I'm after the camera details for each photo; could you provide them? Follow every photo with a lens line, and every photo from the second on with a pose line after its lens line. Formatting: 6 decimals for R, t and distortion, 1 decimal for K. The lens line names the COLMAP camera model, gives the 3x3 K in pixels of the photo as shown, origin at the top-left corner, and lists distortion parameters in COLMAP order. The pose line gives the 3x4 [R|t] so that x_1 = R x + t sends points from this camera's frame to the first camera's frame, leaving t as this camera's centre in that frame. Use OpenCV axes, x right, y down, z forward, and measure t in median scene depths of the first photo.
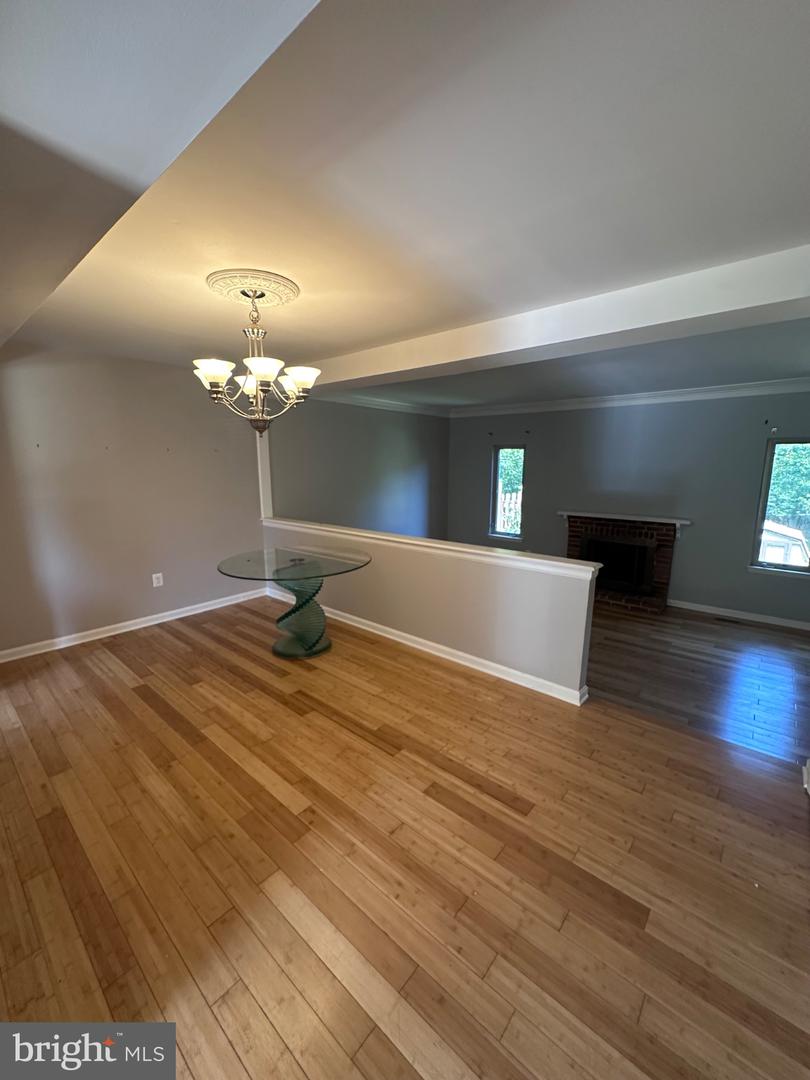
lens RADIAL K [[432.5, 0, 407.0], [0, 432.5, 542.9], [0, 0, 1]] dist [-0.000040, 0.000320]
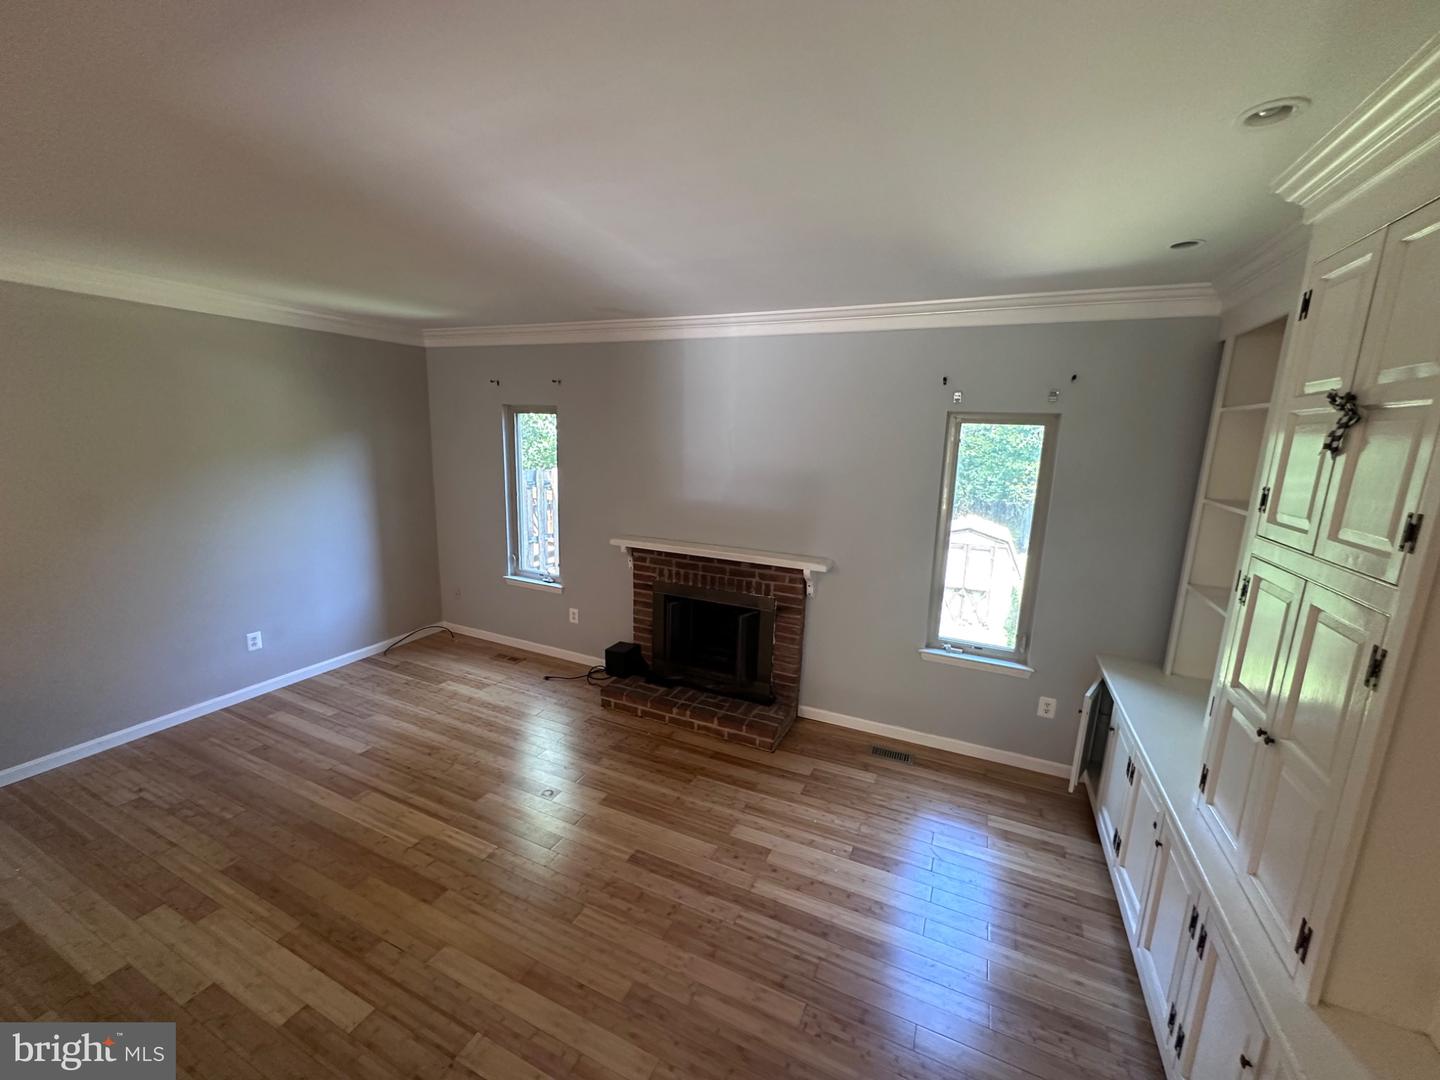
lens RADIAL K [[576.7, 0, 717.6], [0, 576.7, 539.1], [0, 0, 1]] dist [-0.000040, 0.000320]
pose [[0.963442, -0.022757, 0.266949, 0.318960], [0.020680, 0.999730, 0.010590, -0.085572], [-0.267118, -0.004682, 0.963652, 0.339339]]
